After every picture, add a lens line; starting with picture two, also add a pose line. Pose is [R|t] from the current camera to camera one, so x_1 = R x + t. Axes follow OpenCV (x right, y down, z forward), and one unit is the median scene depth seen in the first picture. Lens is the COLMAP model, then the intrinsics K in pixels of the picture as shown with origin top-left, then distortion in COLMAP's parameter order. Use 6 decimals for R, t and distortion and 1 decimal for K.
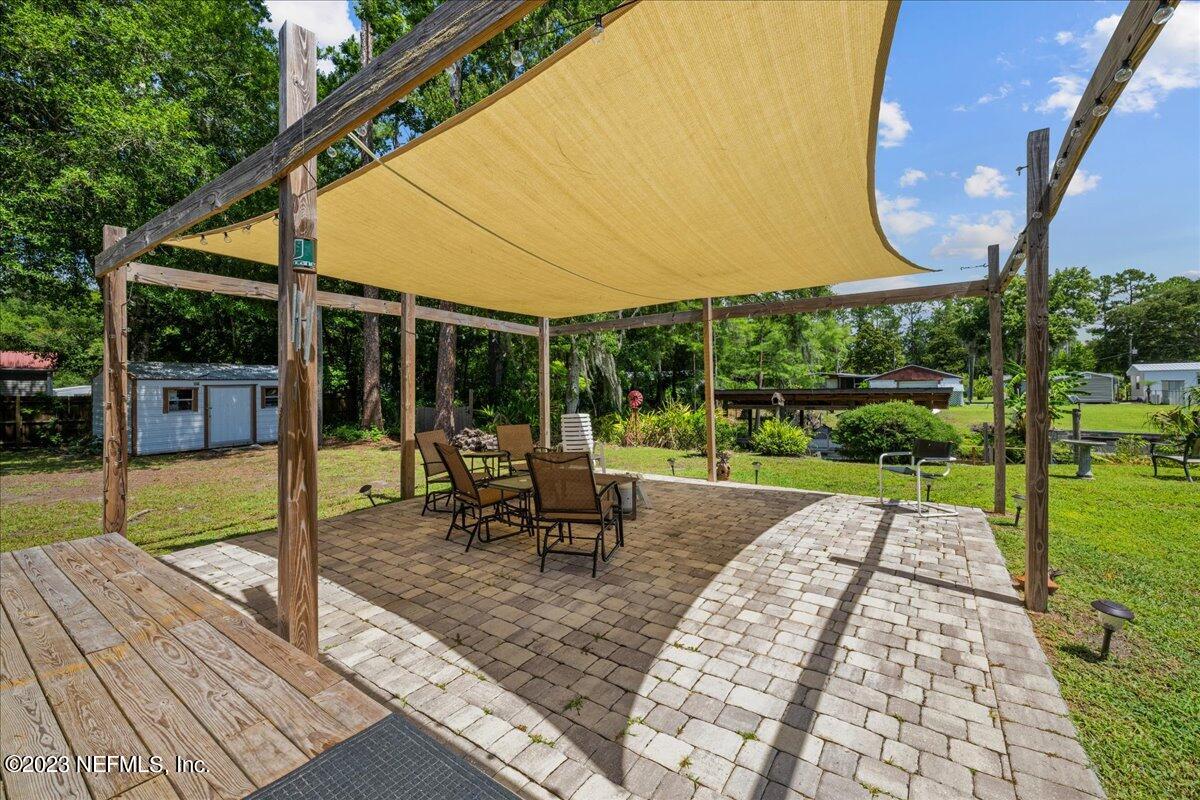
lens RADIAL K [[475.9, 0, 596.7], [0, 475.9, 403.3], [0, 0, 1]] dist [0.000705, 0.000557]
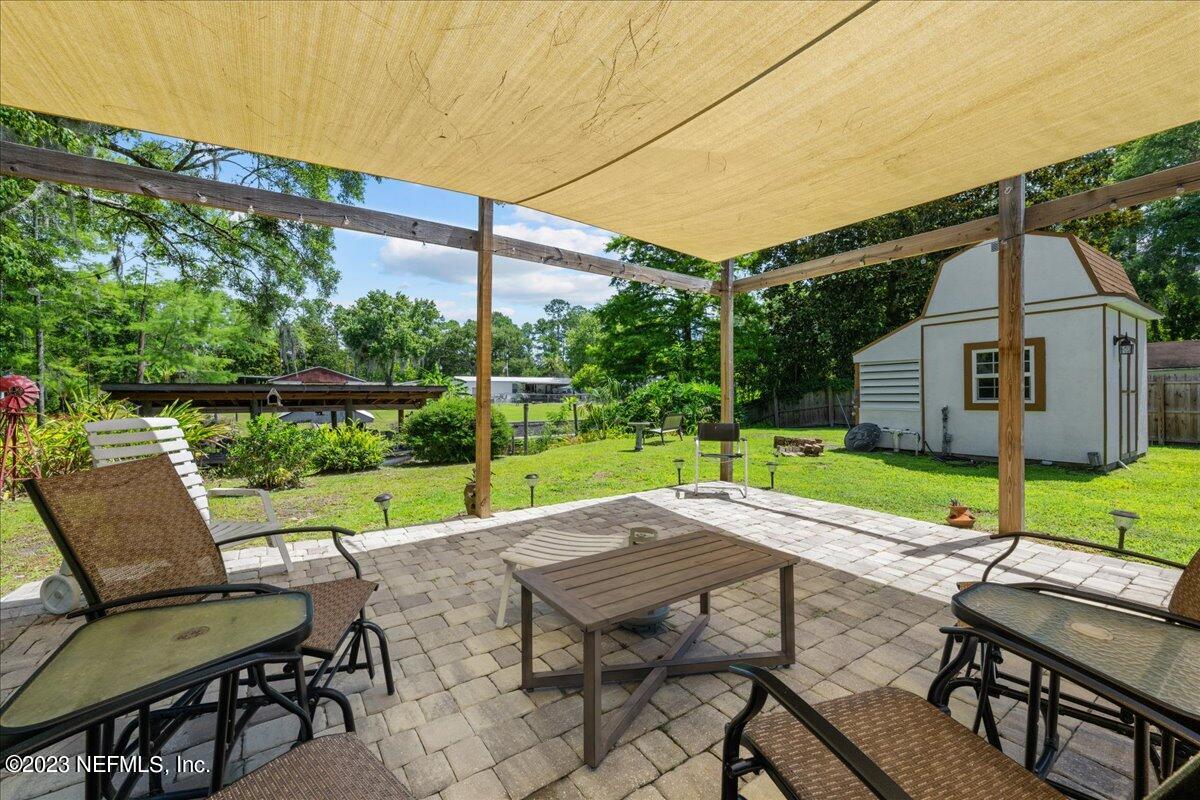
lens RADIAL K [[475.9, 0, 596.7], [0, 475.9, 403.3], [0, 0, 1]] dist [0.000705, 0.000557]
pose [[0.354376, -0.010165, 0.935048, -0.333941], [0.021331, 0.999769, 0.002784, 0.024572], [-0.934860, 0.018959, 0.354511, 0.804241]]
